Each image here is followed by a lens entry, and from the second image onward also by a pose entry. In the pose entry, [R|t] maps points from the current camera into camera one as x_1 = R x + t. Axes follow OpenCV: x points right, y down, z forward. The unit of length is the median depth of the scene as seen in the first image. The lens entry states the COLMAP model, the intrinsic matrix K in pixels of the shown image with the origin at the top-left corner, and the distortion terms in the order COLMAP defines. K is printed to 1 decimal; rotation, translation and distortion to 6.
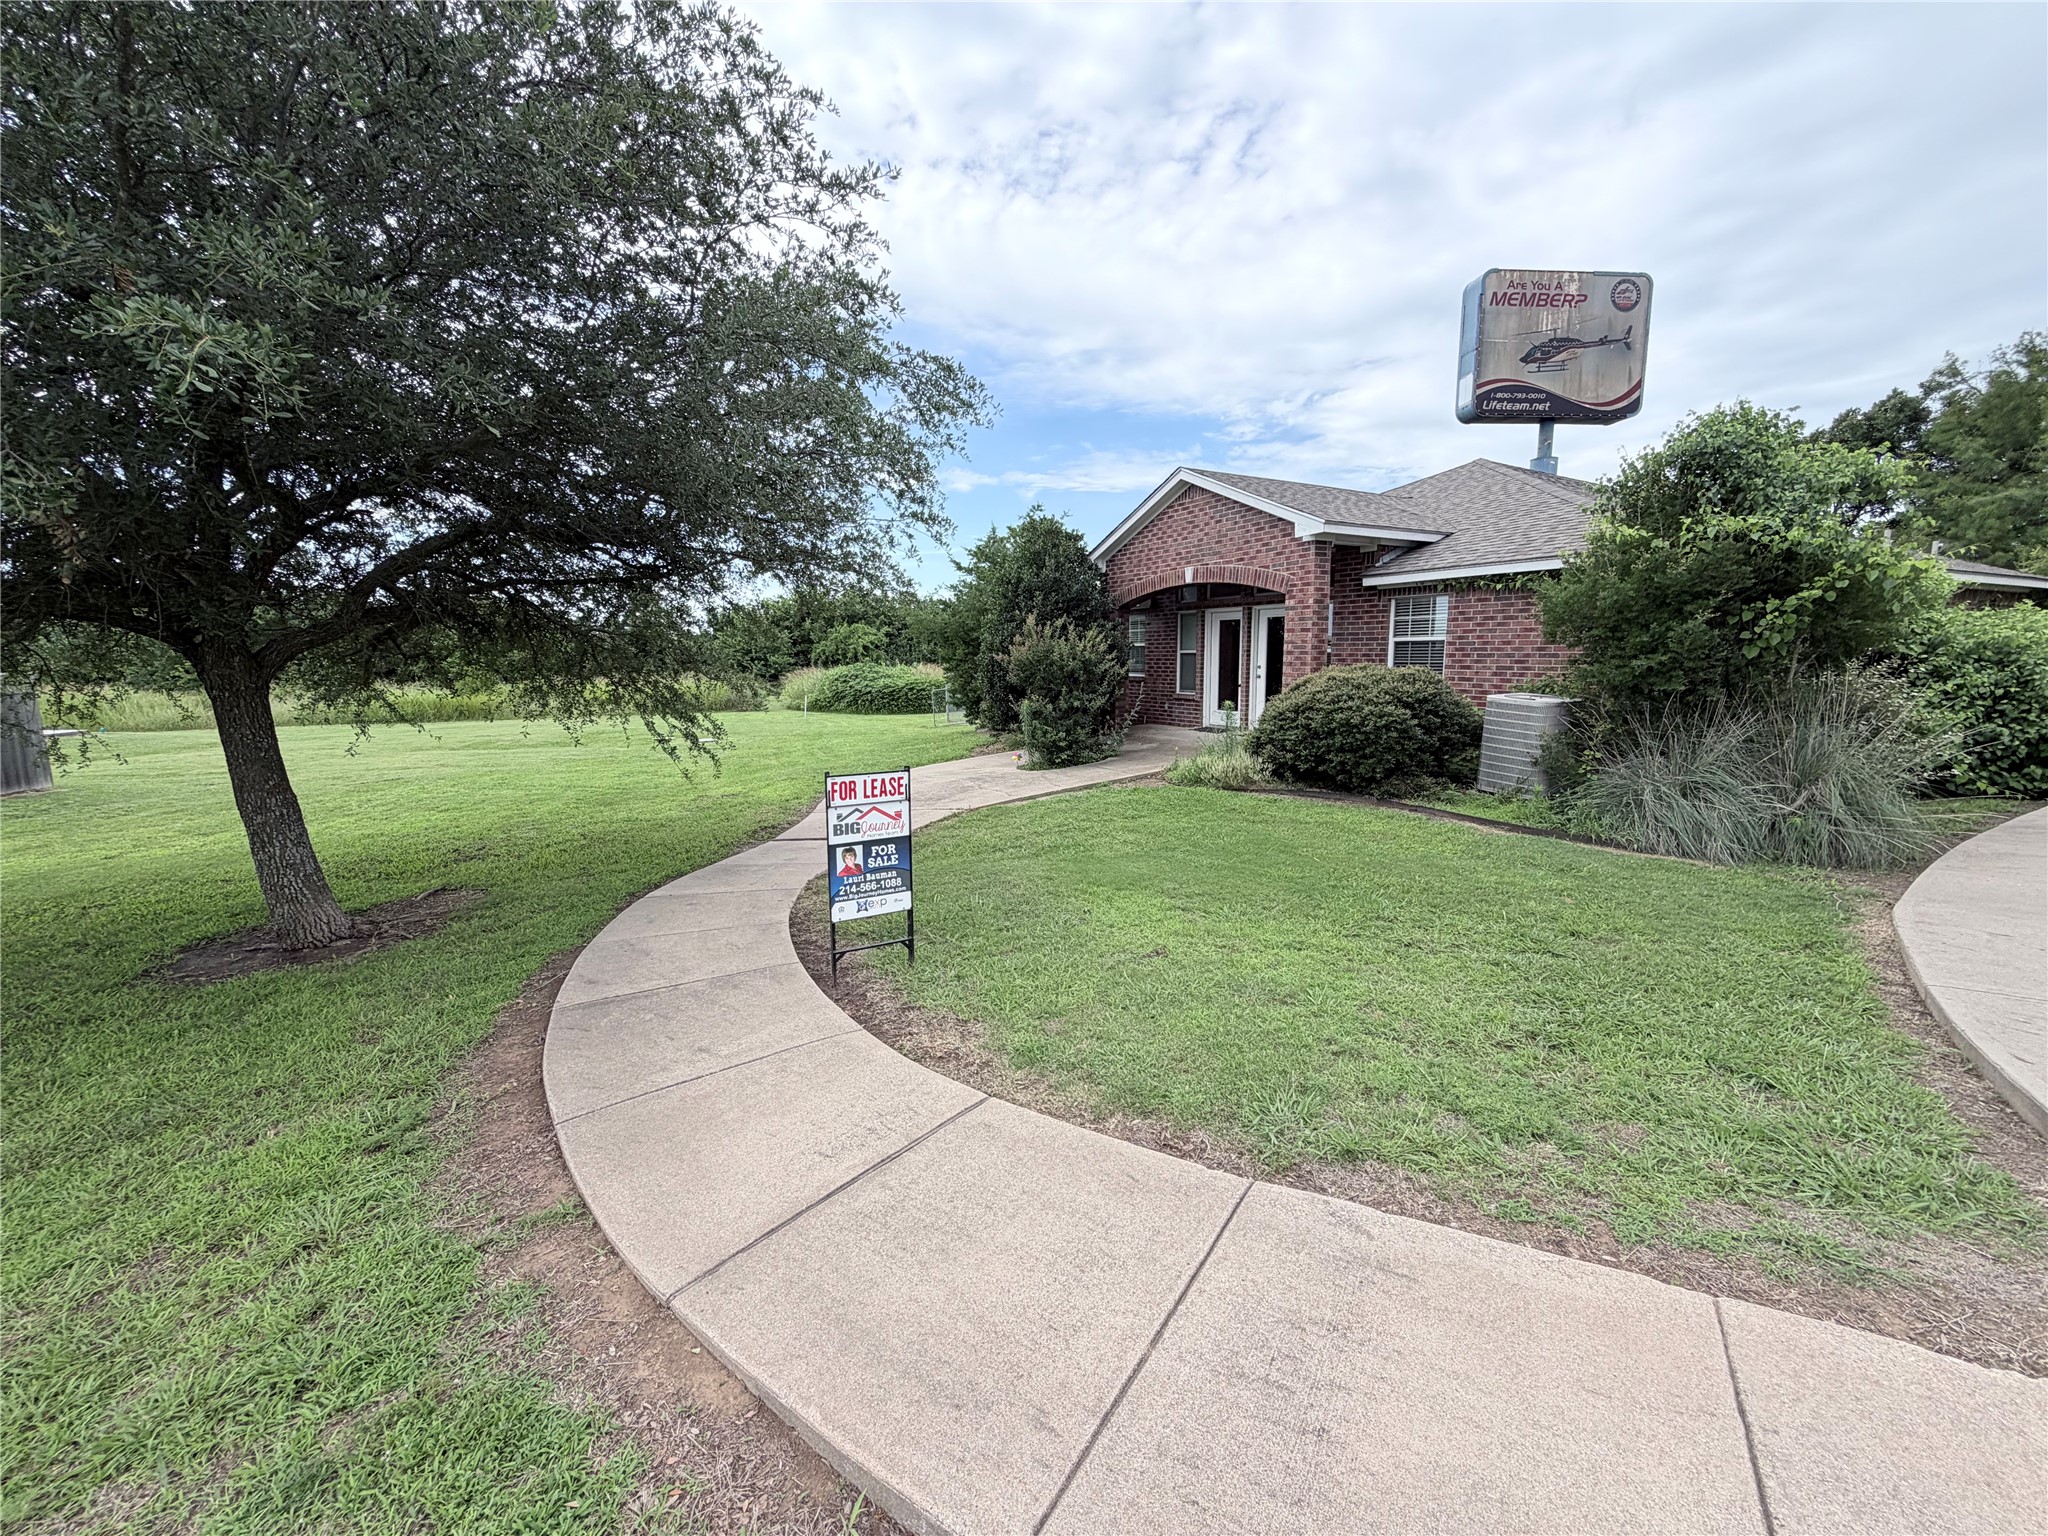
lens RADIAL K [[820.8, 0, 1024.0], [0, 820.8, 768.0], [0, 0, 1]] dist [-0.002576, -0.000134]
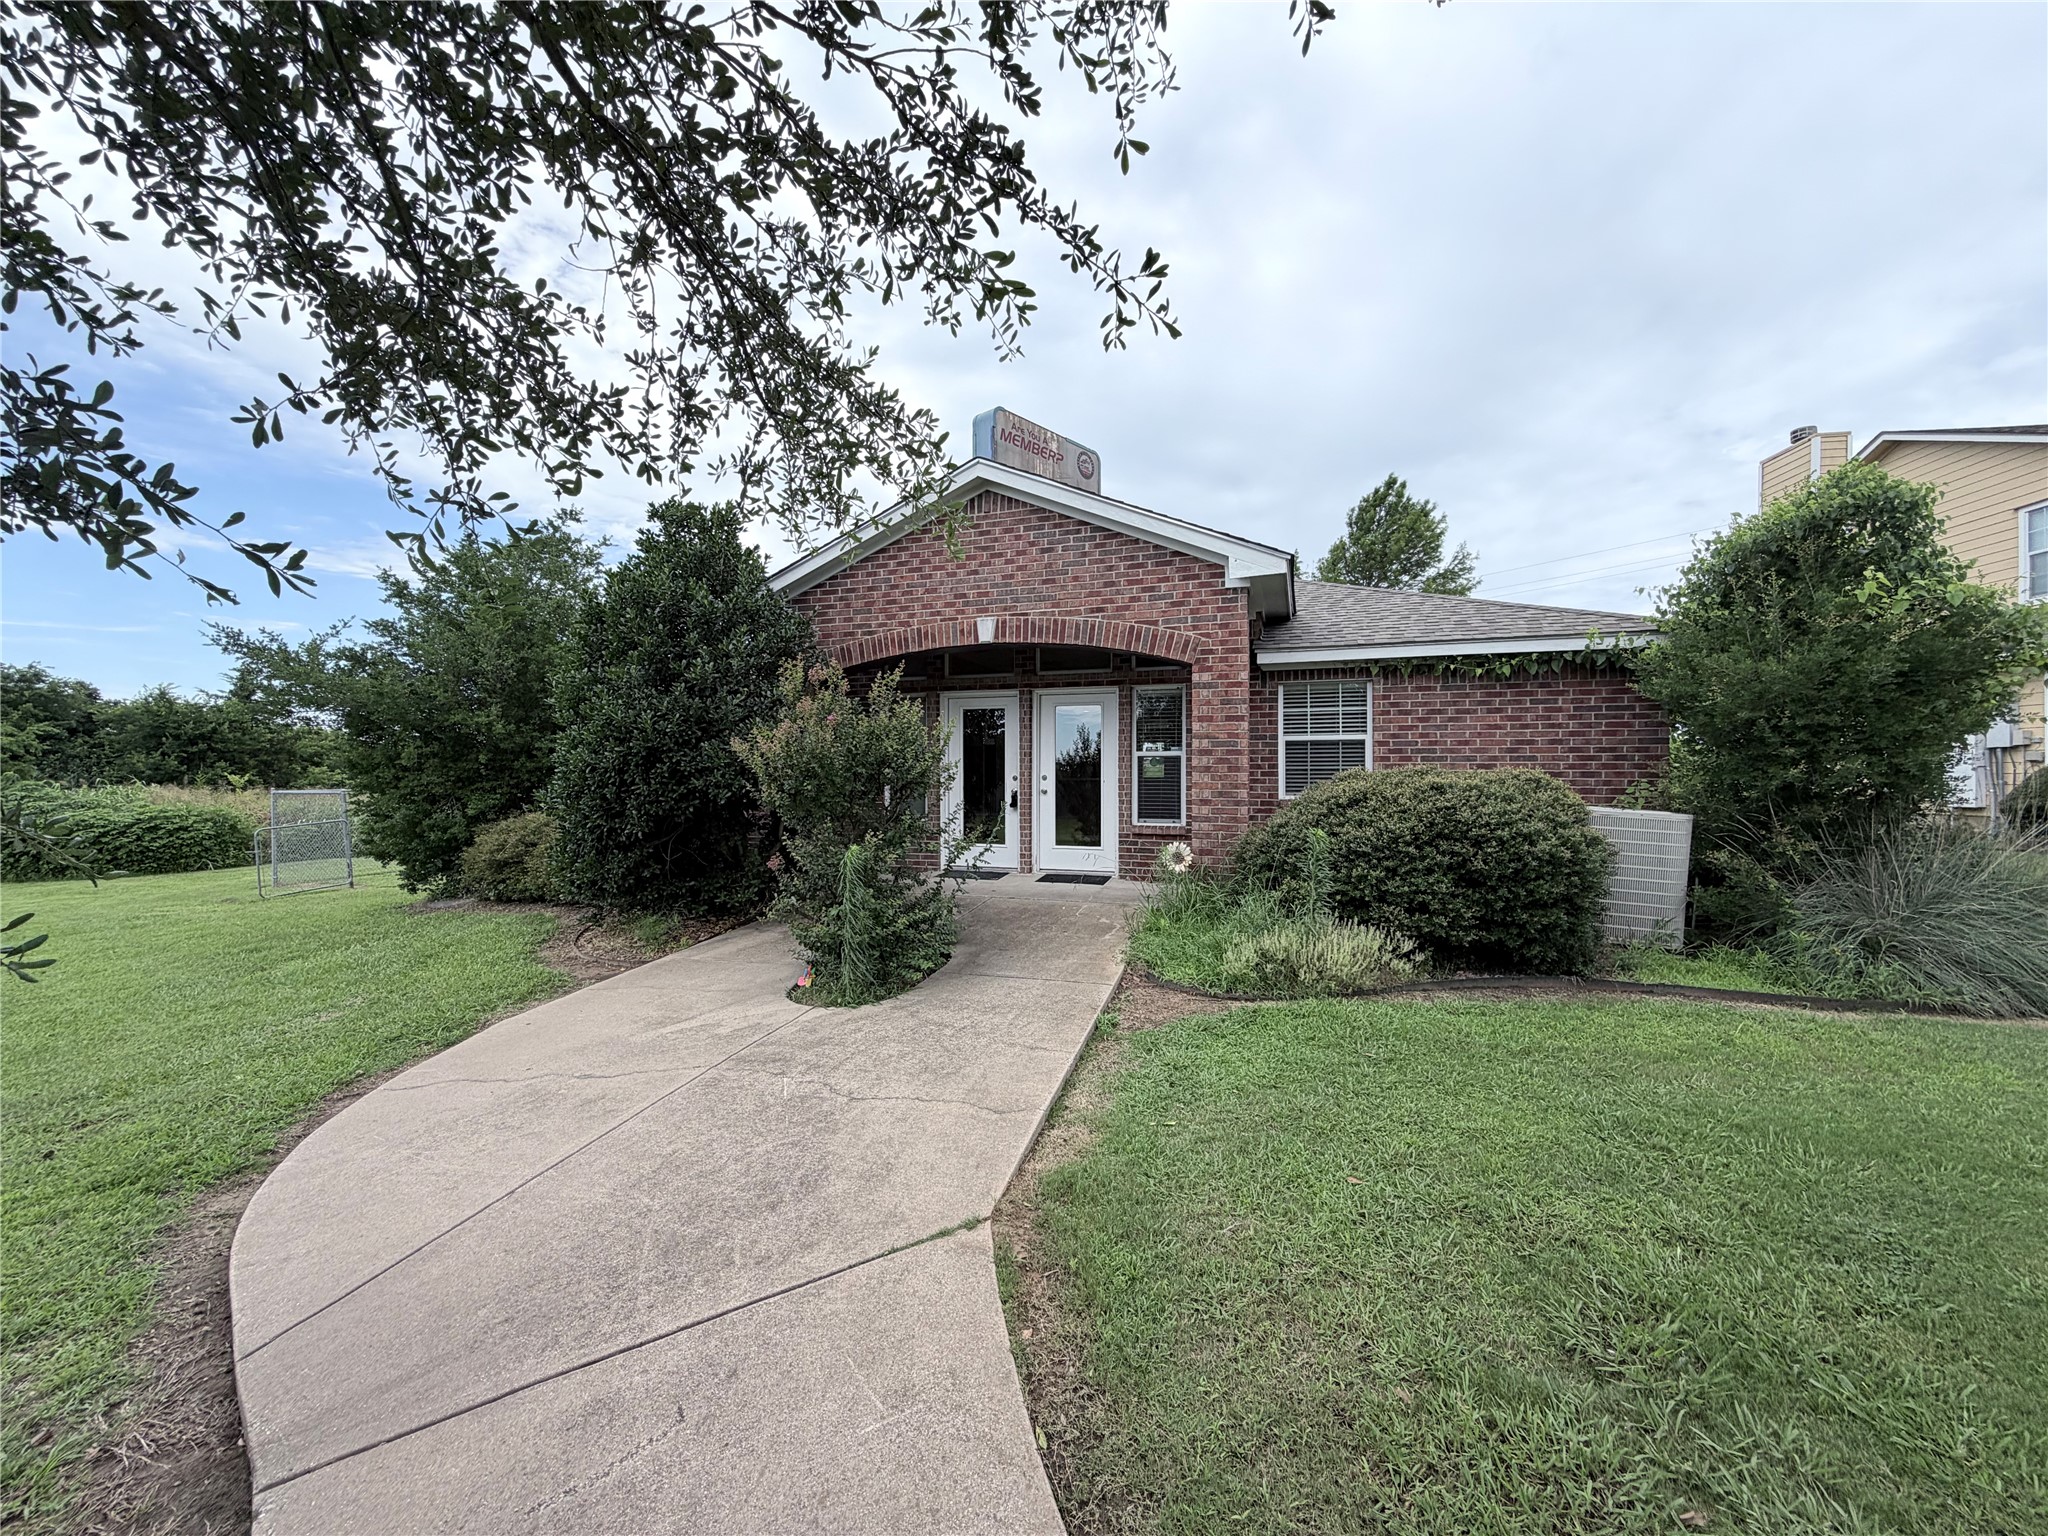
lens RADIAL K [[820.8, 0, 1024.0], [0, 820.8, 768.0], [0, 0, 1]] dist [-0.002576, -0.000134]
pose [[0.740478, 0.014040, 0.671933, -0.195573], [0.087051, 0.989356, -0.116604, -0.055833], [-0.666419, 0.144836, 0.731375, 0.539527]]
